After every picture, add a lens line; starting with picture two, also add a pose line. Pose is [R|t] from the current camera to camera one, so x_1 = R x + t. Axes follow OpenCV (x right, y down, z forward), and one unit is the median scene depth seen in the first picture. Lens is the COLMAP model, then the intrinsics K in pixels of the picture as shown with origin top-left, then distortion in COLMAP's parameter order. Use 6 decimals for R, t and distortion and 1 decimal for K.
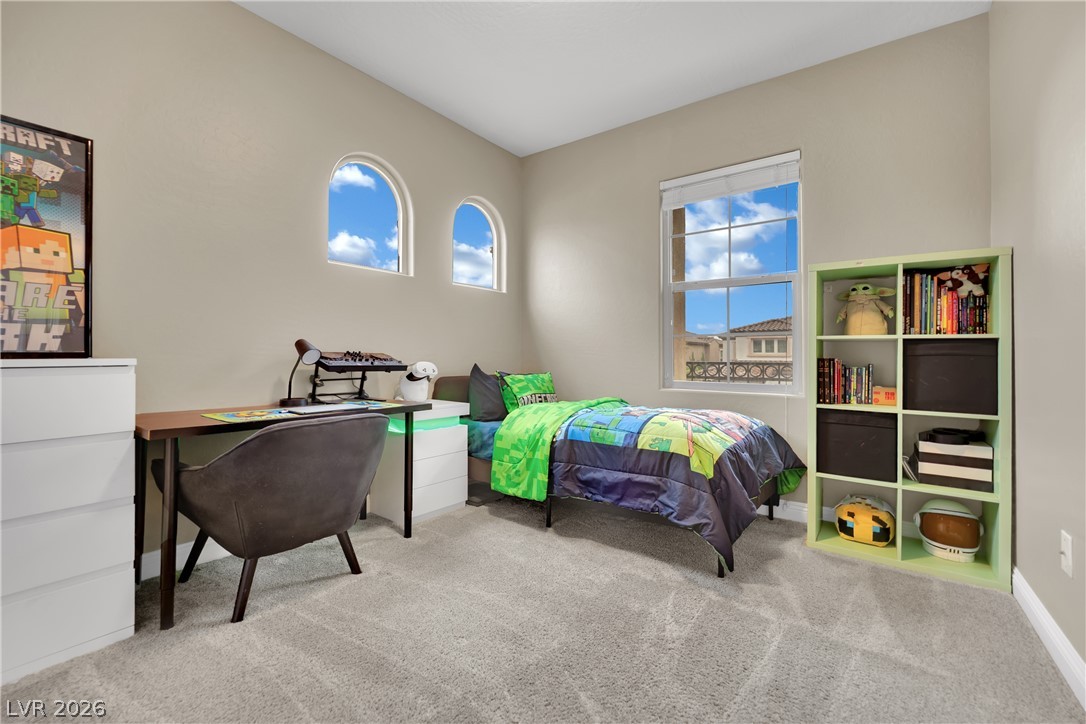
lens RADIAL K [[447.6, 0, 543.0], [0, 447.6, 357.2], [0, 0, 1]] dist [-0.006991, -0.000511]
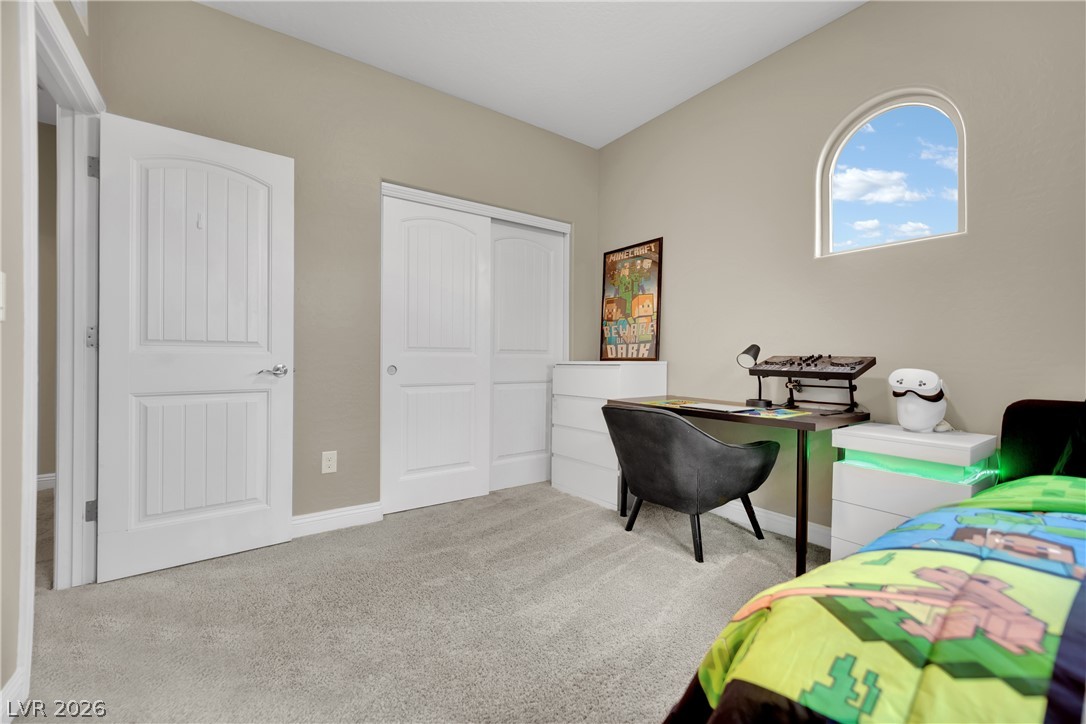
lens RADIAL K [[447.6, 0, 541.8], [0, 447.6, 362.3], [0, 0, 1]] dist [-0.006991, -0.000511]
pose [[-0.287317, 0.005152, -0.957822, 0.857537], [-0.003641, 0.999972, 0.006471, -0.003870], [0.957829, 0.005347, -0.287291, 1.105019]]
